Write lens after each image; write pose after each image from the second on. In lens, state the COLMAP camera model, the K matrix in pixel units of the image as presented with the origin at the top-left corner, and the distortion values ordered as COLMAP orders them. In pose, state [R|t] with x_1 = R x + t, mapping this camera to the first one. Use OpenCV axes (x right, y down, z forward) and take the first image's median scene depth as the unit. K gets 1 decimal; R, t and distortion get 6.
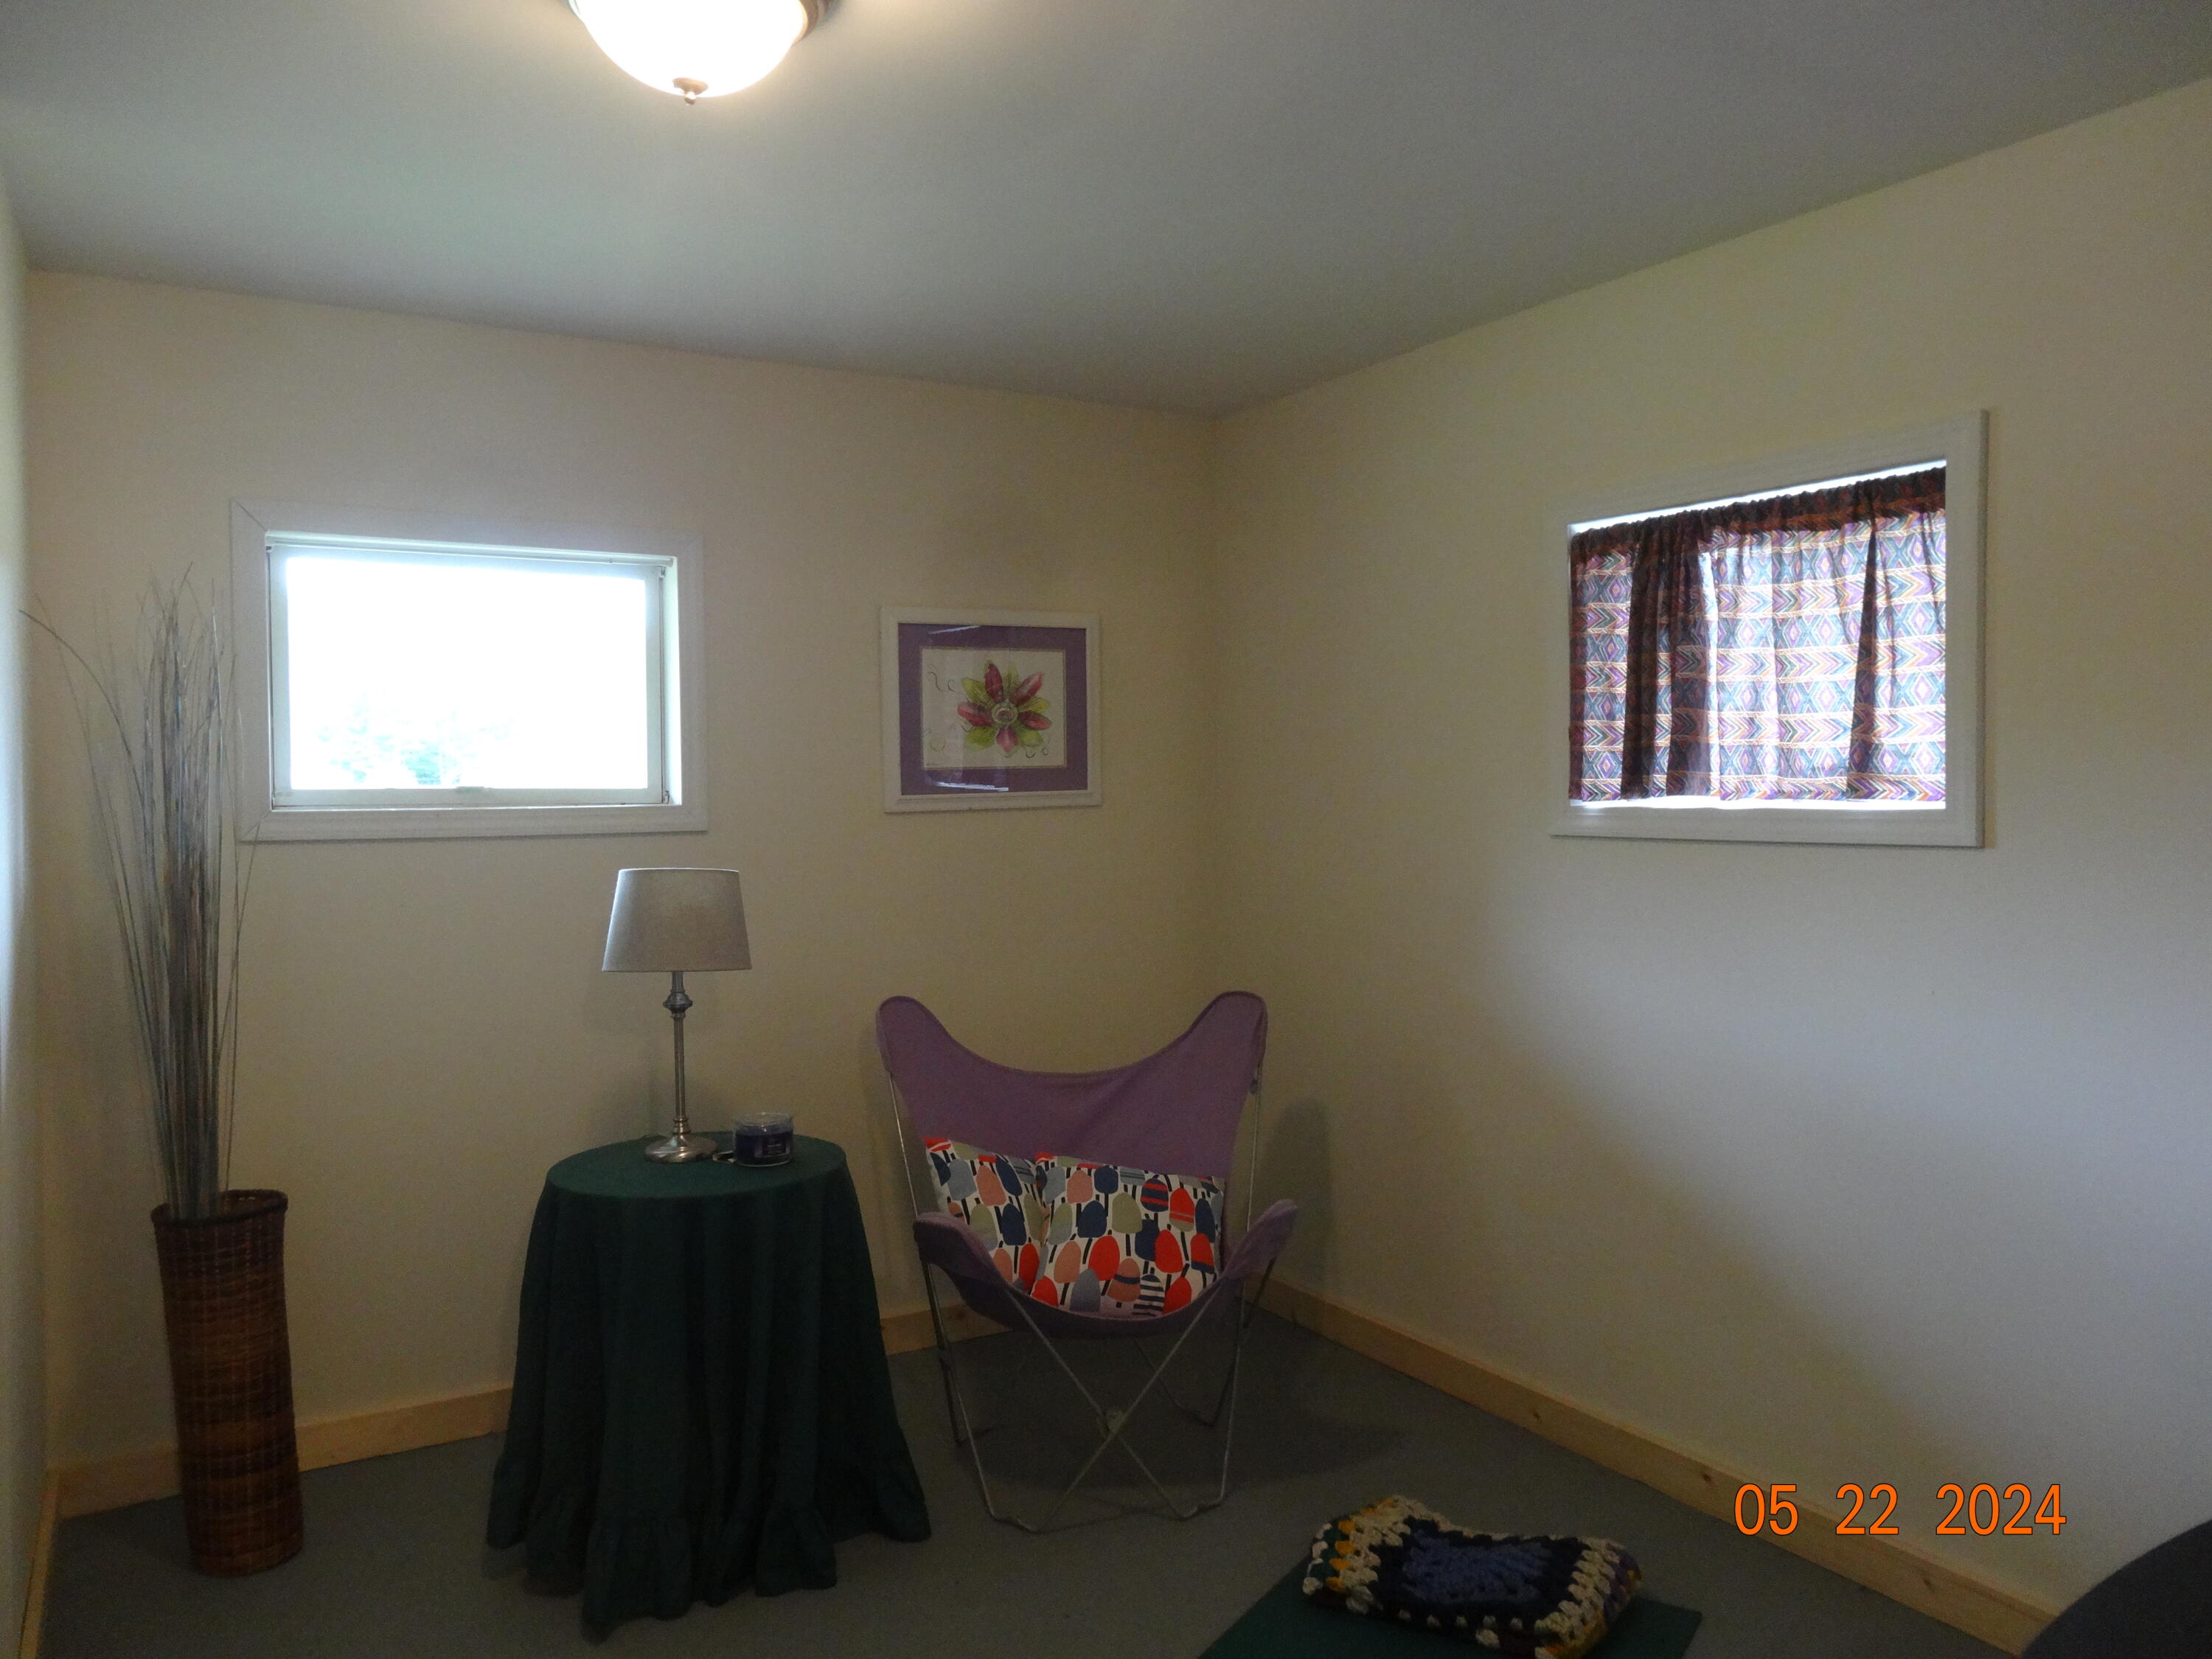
lens RADIAL K [[1630.8, 0, 1106.0], [0, 1630.8, 829.5], [0, 0, 1]] dist [-0.002513, -0.004580]
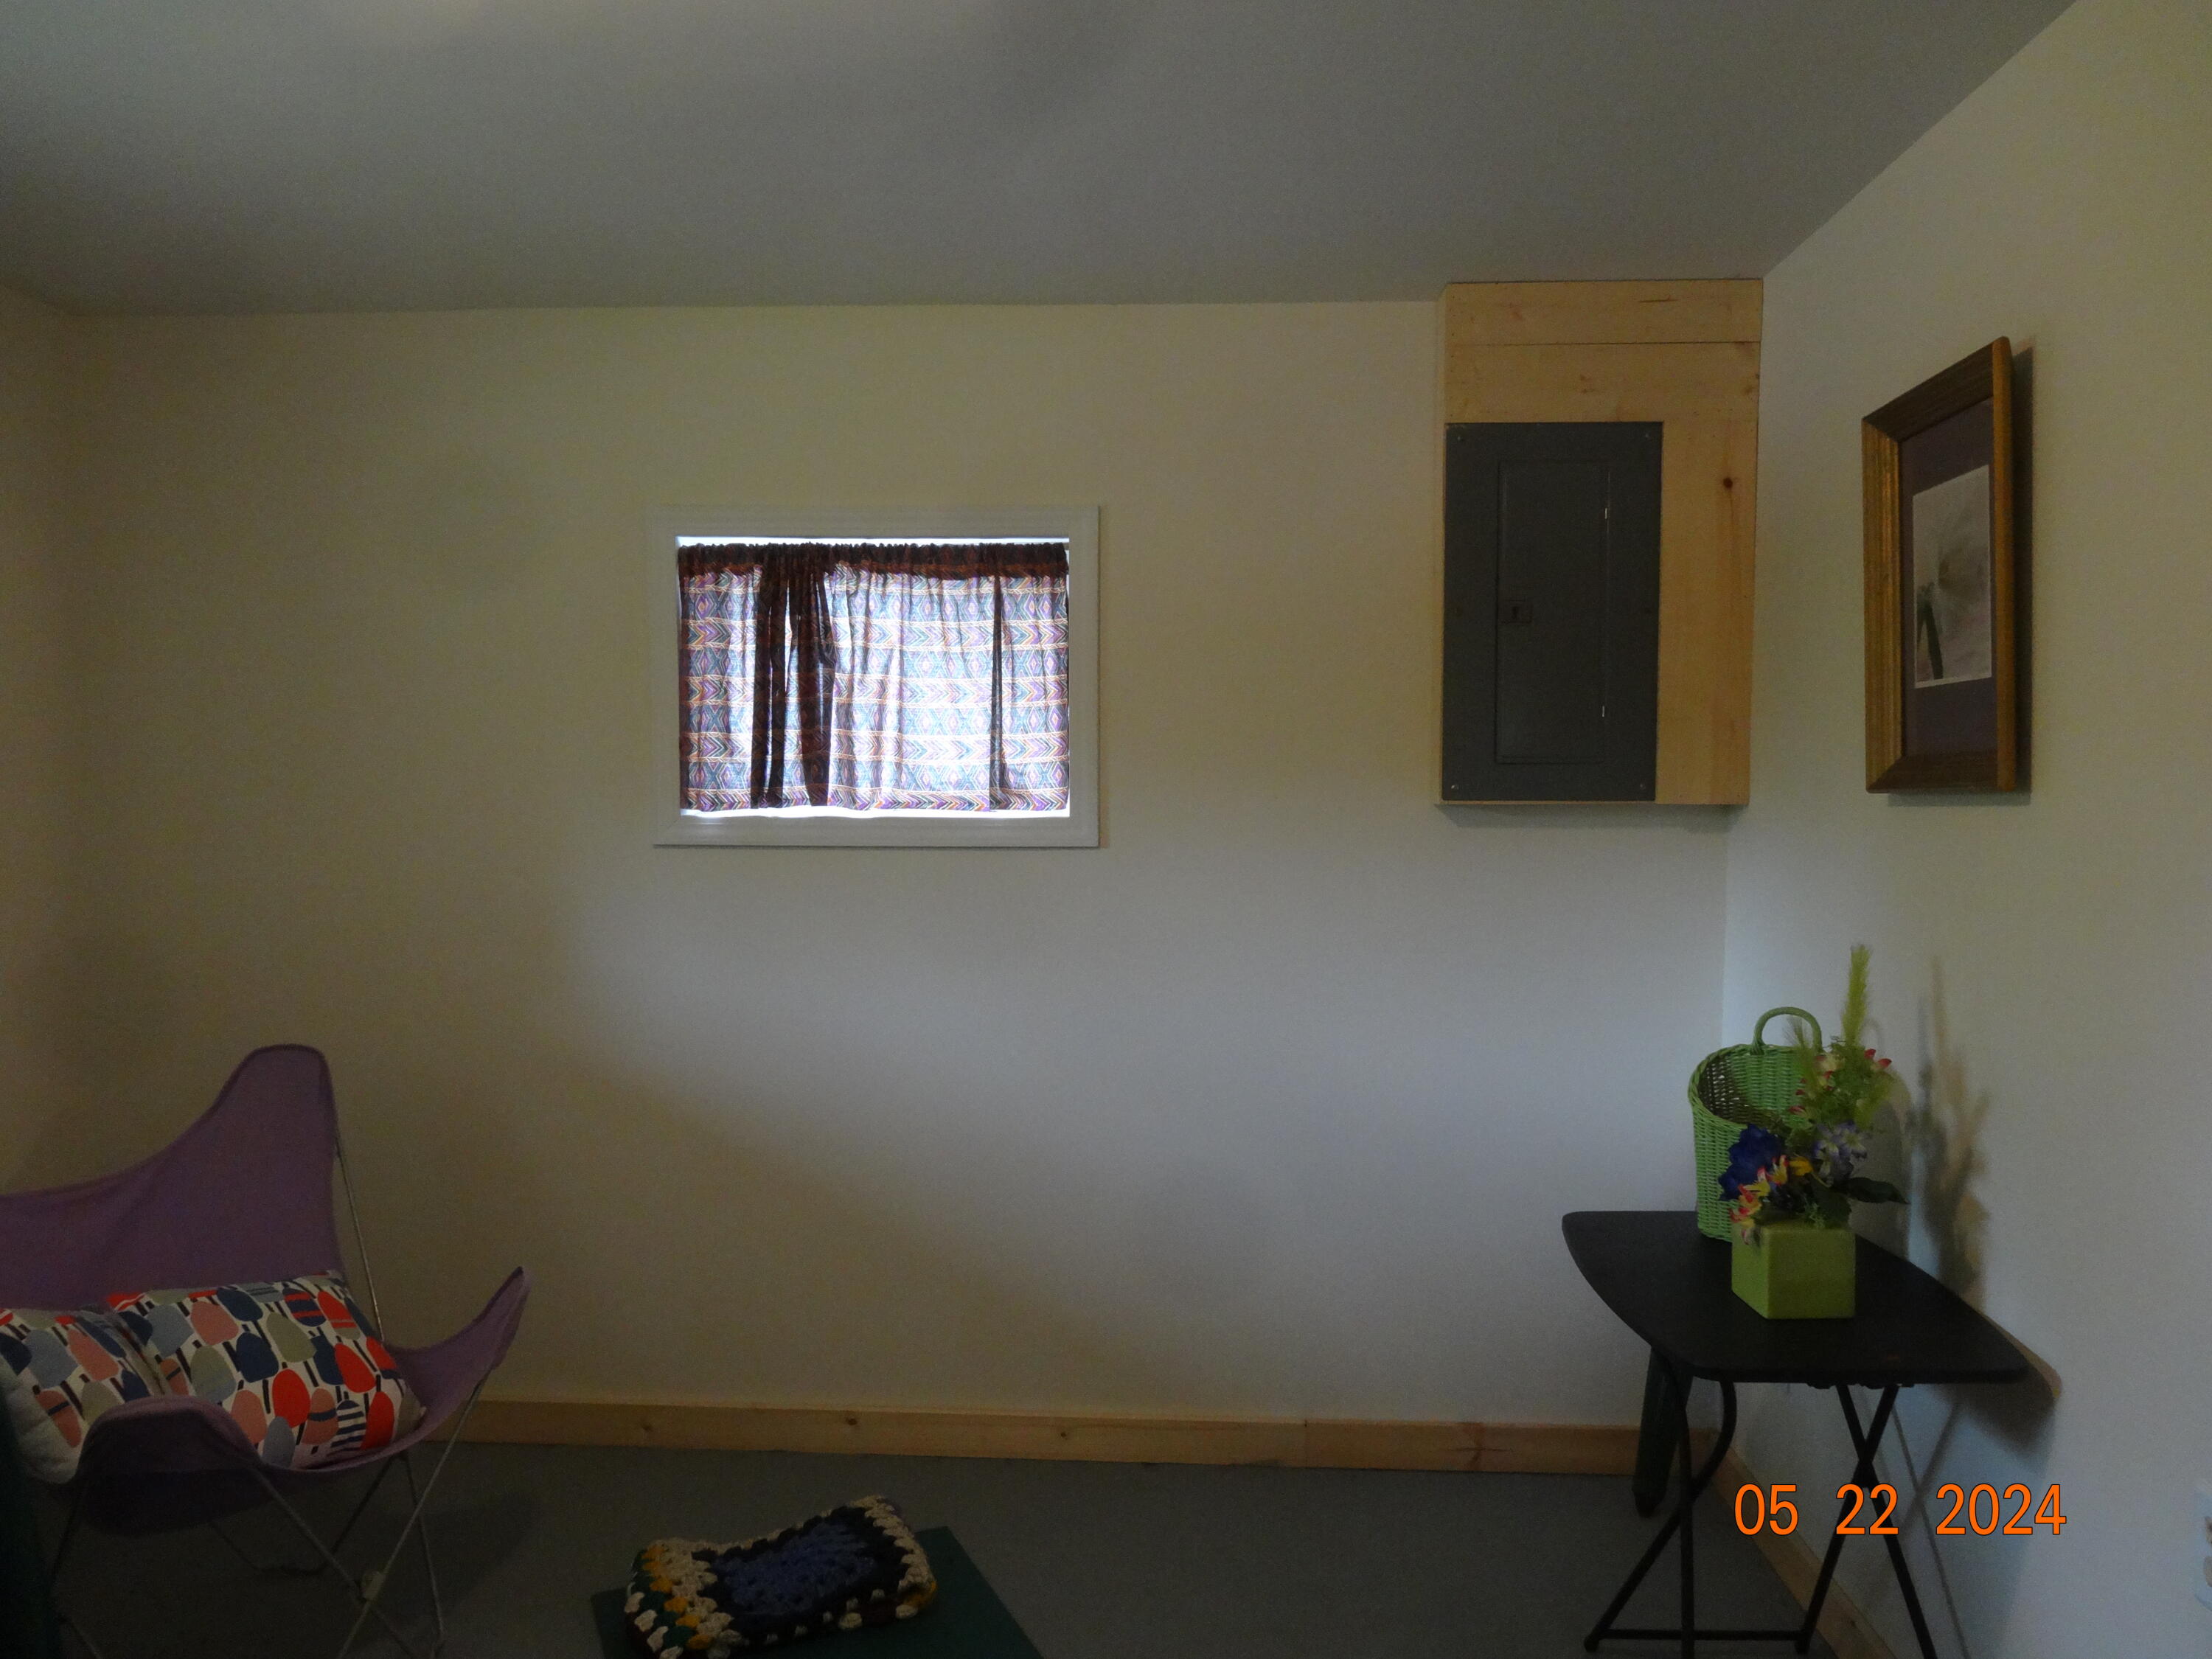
lens RADIAL K [[1630.8, 0, 1106.0], [0, 1630.8, 829.5], [0, 0, 1]] dist [-0.002513, -0.004580]
pose [[0.555860, -0.023883, 0.830933, -0.453165], [0.014044, 0.999714, 0.019339, -0.024022], [-0.831158, 0.000920, 0.556036, 0.243077]]
